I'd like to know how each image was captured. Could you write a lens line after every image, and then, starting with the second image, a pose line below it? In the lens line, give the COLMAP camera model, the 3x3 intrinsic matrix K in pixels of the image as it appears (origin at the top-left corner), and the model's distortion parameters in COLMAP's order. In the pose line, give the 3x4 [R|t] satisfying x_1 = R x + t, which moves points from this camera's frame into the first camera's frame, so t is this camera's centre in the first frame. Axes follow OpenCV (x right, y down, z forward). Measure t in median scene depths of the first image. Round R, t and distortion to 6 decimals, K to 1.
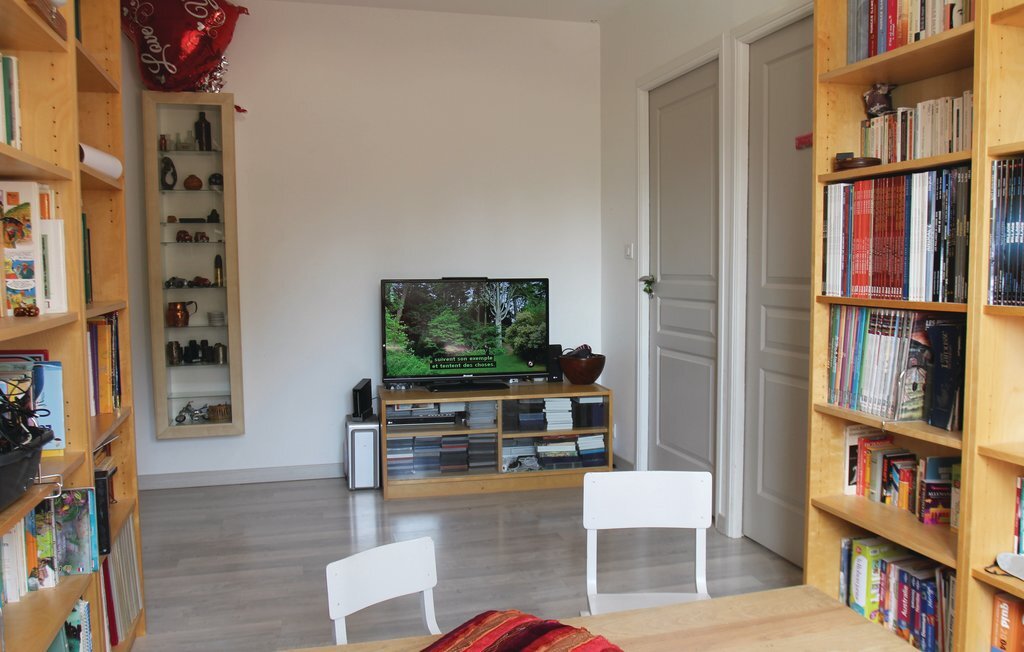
lens RADIAL K [[808.1, 0, 512.0], [0, 808.1, 326.0], [0, 0, 1]] dist [-0.076587, 0.002398]
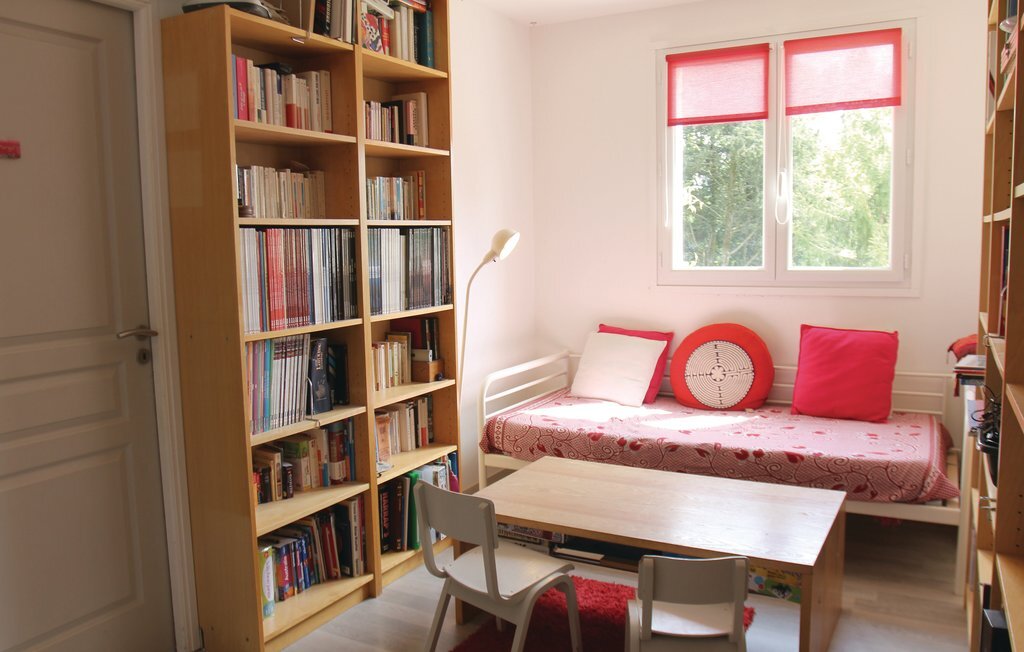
lens RADIAL K [[808.1, 0, 512.0], [0, 808.1, 326.0], [0, 0, 1]] dist [-0.076587, 0.002398]
pose [[-0.709696, -0.049936, 0.702736, -0.640056], [0.080146, 0.985287, 0.150953, -0.195092], [-0.699934, 0.163452, -0.695252, 1.614484]]
